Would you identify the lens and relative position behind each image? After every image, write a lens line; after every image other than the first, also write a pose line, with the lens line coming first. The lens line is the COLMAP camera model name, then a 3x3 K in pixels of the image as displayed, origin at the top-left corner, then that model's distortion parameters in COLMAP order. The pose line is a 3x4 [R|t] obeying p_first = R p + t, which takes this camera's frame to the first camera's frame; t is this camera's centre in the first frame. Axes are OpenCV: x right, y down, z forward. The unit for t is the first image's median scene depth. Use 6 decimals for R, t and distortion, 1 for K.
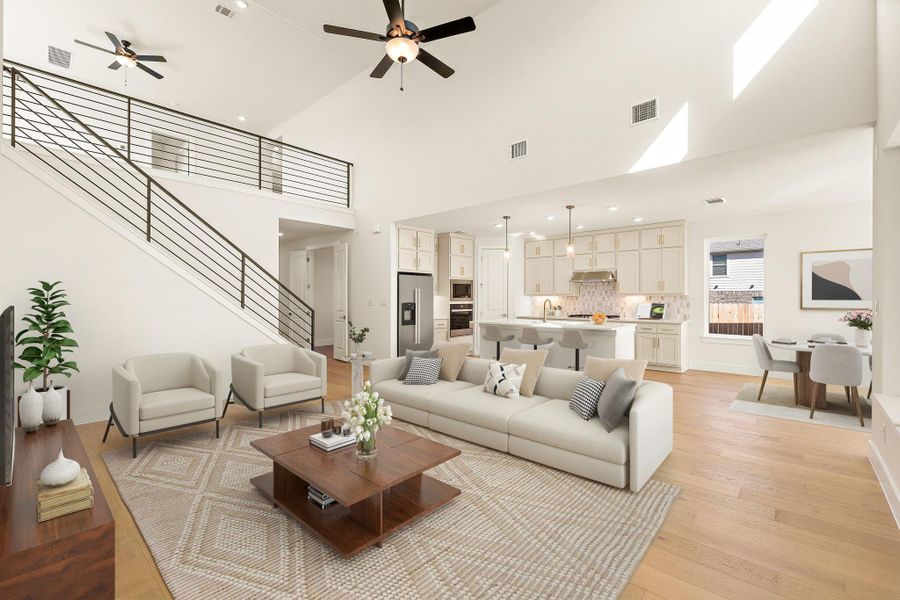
lens RADIAL K [[387.1, 0, 449.2], [0, 387.1, 299.5], [0, 0, 1]] dist [-0.002305, -0.000303]
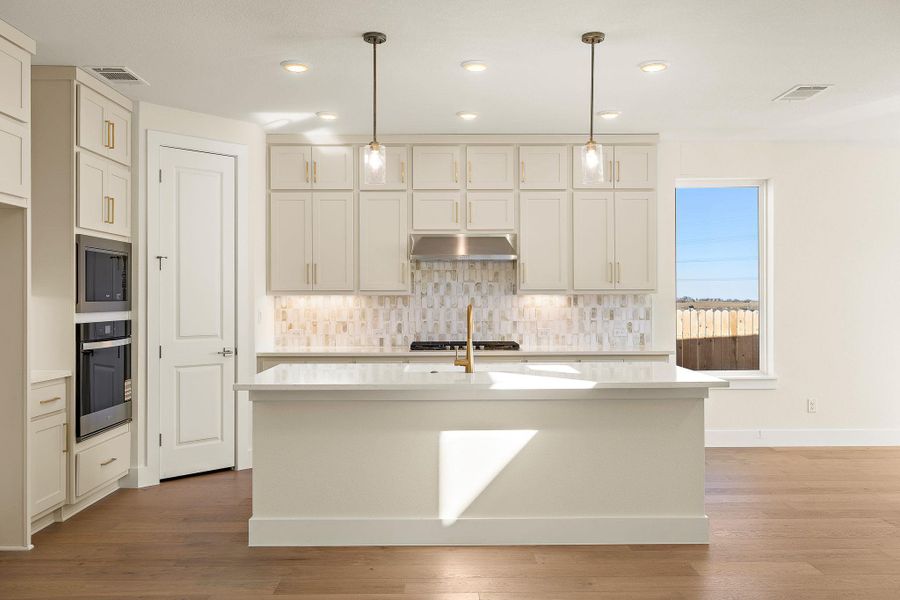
lens RADIAL K [[765.1, 0, 449.5], [0, 765.1, 299.0], [0, 0, 1]] dist [0.018791, -0.004783]
pose [[0.730760, -0.001085, 0.682634, -0.179755], [0.006807, 0.999961, -0.005697, -0.000773], [-0.682601, 0.008810, 0.730738, 0.410739]]
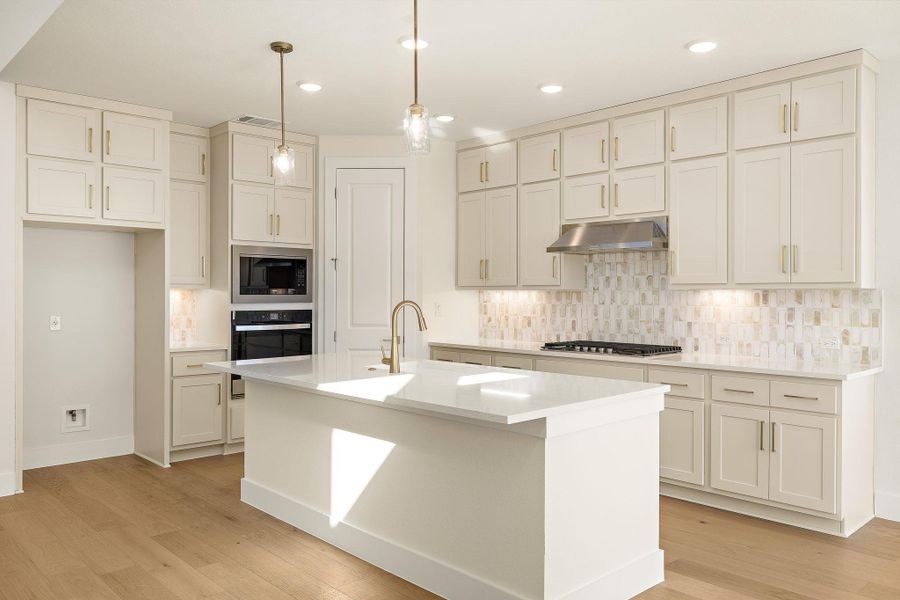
lens RADIAL K [[691.3, 0, 452.1], [0, 691.3, 297.8], [0, 0, 1]] dist [0.007389, -0.003381]
pose [[0.996930, 0.003646, -0.078209, 0.269540], [-0.003753, 0.999992, -0.001216, -0.000990], [0.078204, 0.001506, 0.996936, 0.343077]]
